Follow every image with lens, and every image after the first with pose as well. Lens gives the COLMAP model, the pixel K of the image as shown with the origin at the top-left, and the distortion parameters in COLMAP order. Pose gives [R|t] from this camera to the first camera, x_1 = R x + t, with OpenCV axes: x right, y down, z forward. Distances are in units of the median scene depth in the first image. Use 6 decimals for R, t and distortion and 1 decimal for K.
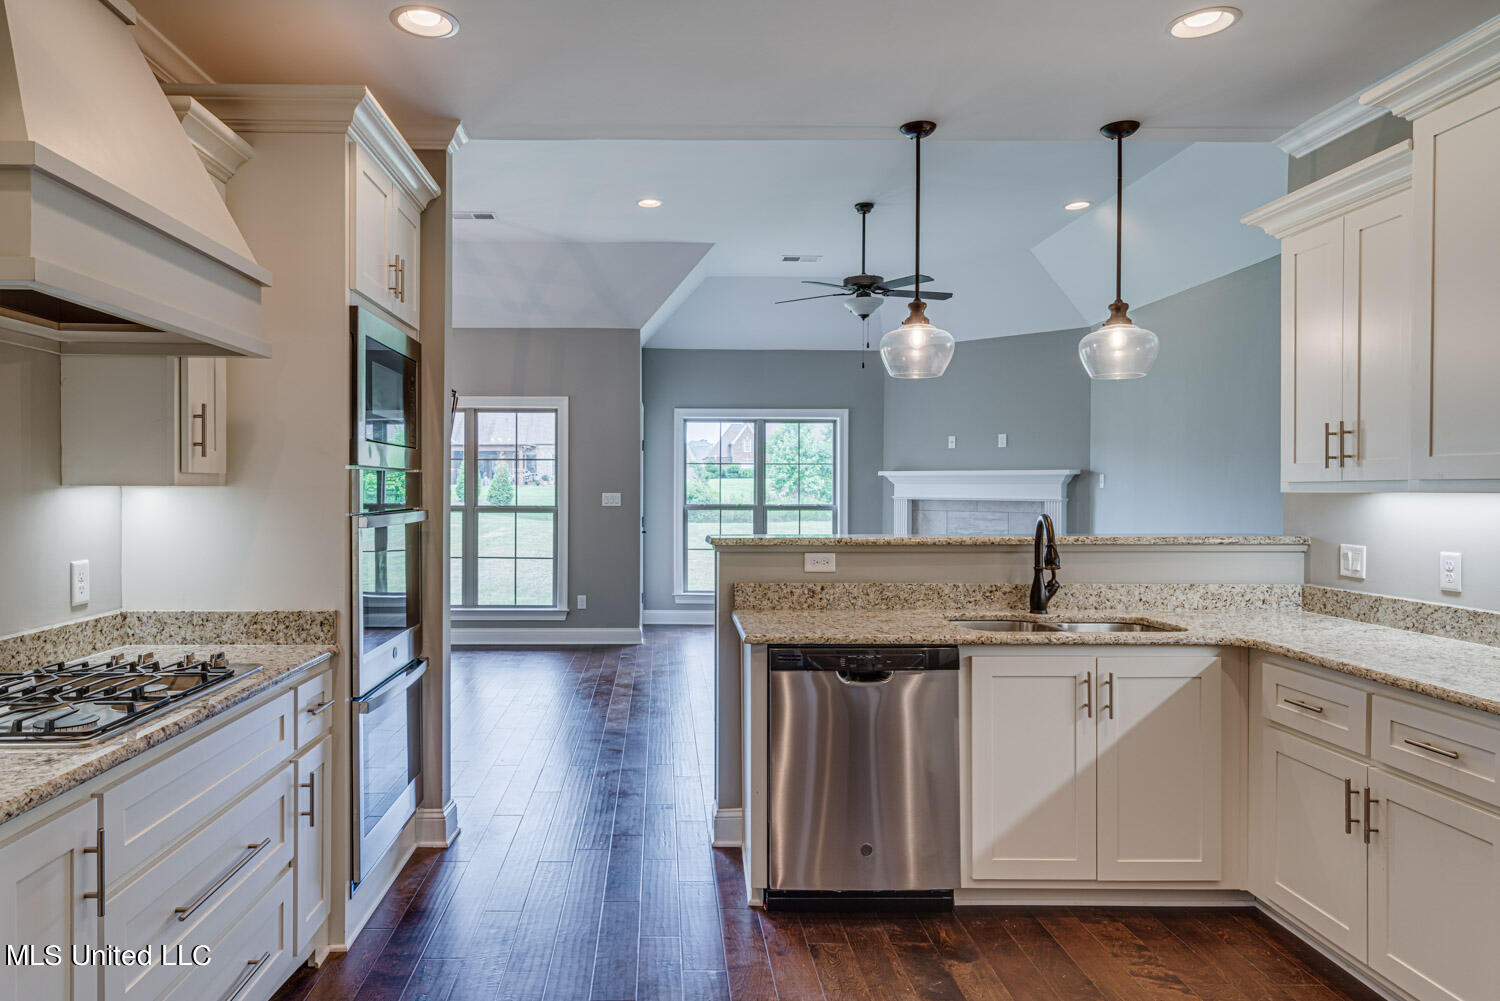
lens RADIAL K [[934.7, 0, 657.2], [0, 934.7, 492.6], [0, 0, 1]] dist [-0.028652, -0.000849]
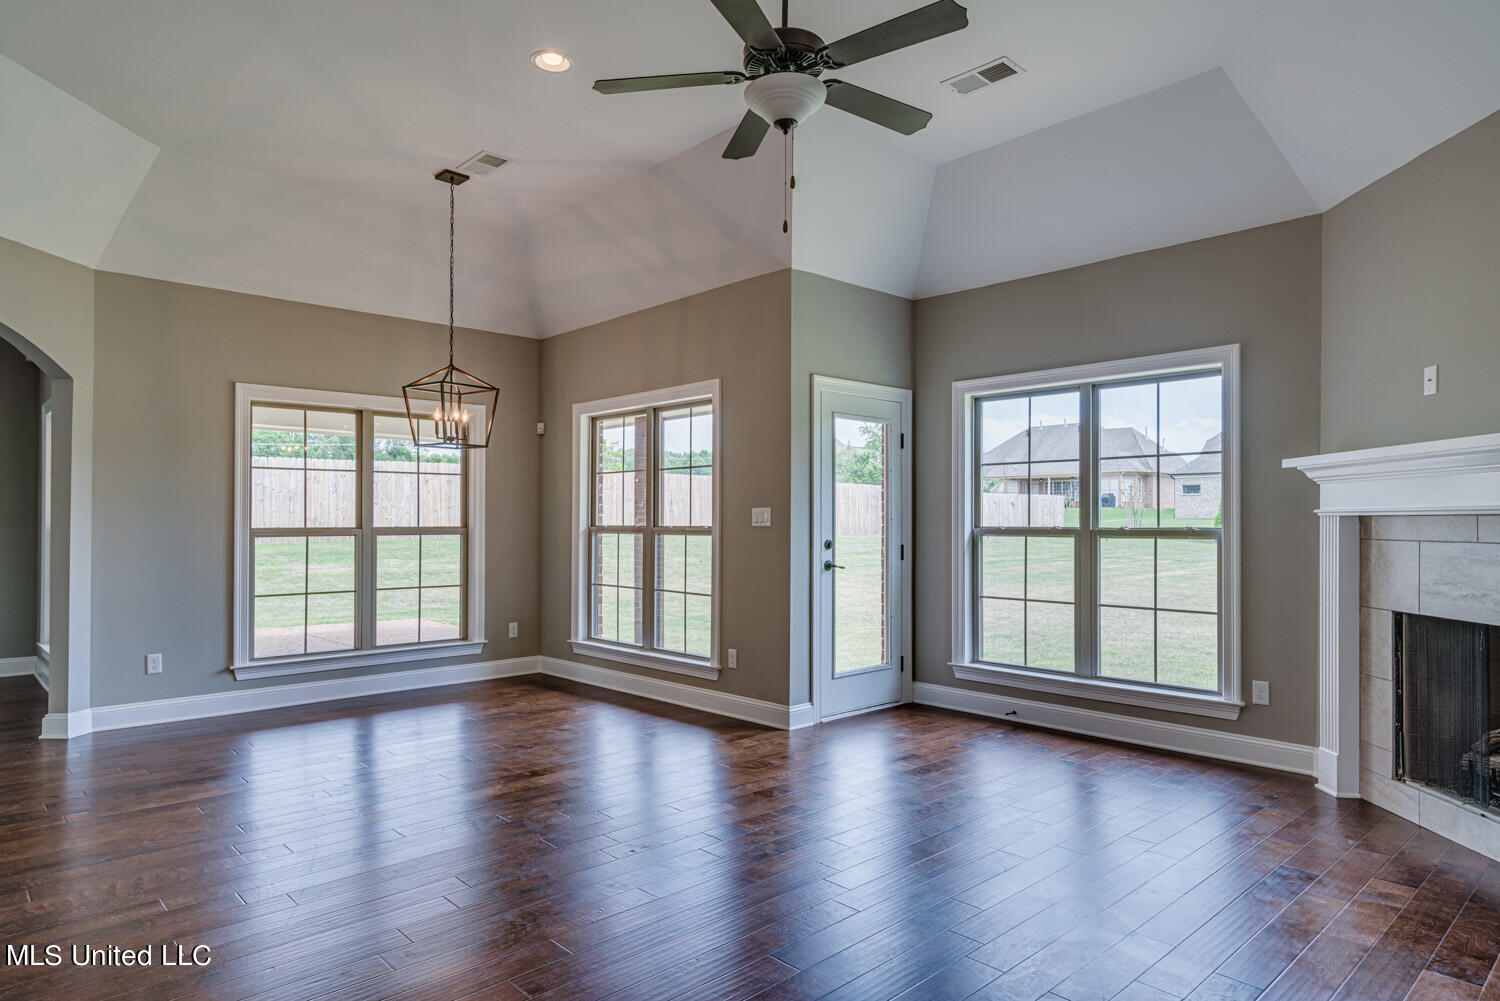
lens RADIAL K [[853.5, 0, 747.3], [0, 853.5, 508.6], [0, 0, 1]] dist [-0.036467, 0.003285]
pose [[0.683454, -0.014153, -0.729856, 0.411156], [-0.000622, 0.999800, -0.019970, 0.013554], [0.729993, 0.014102, 0.683309, 0.553399]]
